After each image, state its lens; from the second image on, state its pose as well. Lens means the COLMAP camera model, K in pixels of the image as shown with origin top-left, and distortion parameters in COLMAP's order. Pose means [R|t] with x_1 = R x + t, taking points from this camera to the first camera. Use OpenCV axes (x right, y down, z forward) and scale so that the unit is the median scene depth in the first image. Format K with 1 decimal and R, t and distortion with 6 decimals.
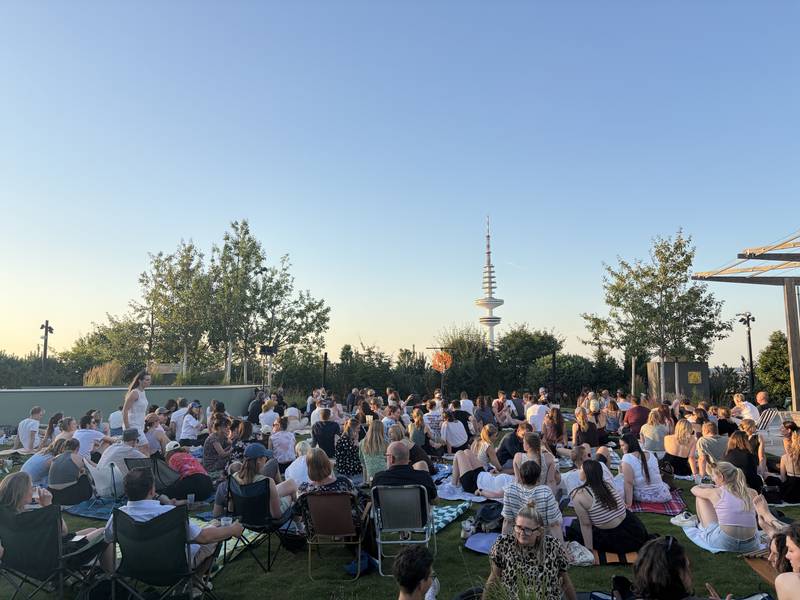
lens RADIAL K [[660.5, 0, 400.0], [0, 660.5, 300.0], [0, 0, 1]] dist [0.029819, -0.000828]
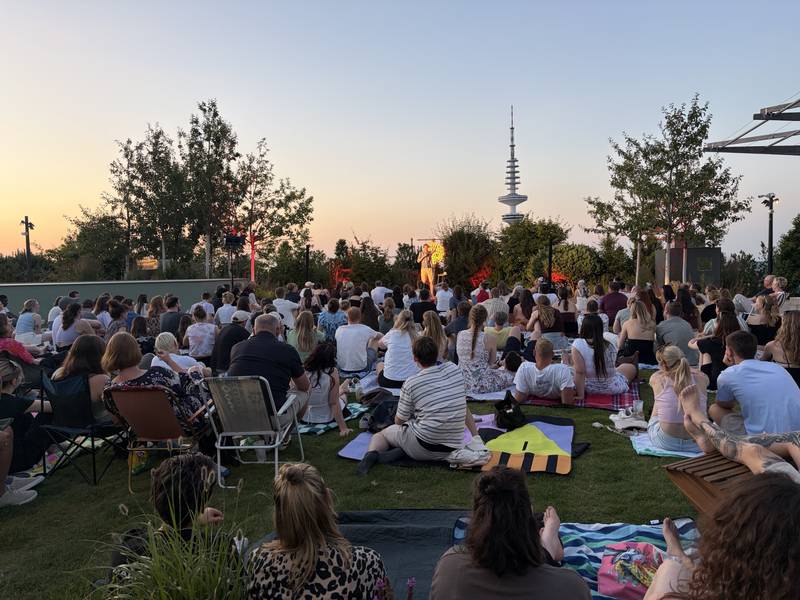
lens RADIAL K [[651.8, 0, 400.0], [0, 651.8, 300.0], [0, 0, 1]] dist [0.008948, 0.004048]
pose [[0.998361, -0.008912, -0.056539, 0.071137], [0.017088, 0.989162, 0.145828, 0.024372], [0.054627, -0.146555, 0.987693, 0.081143]]
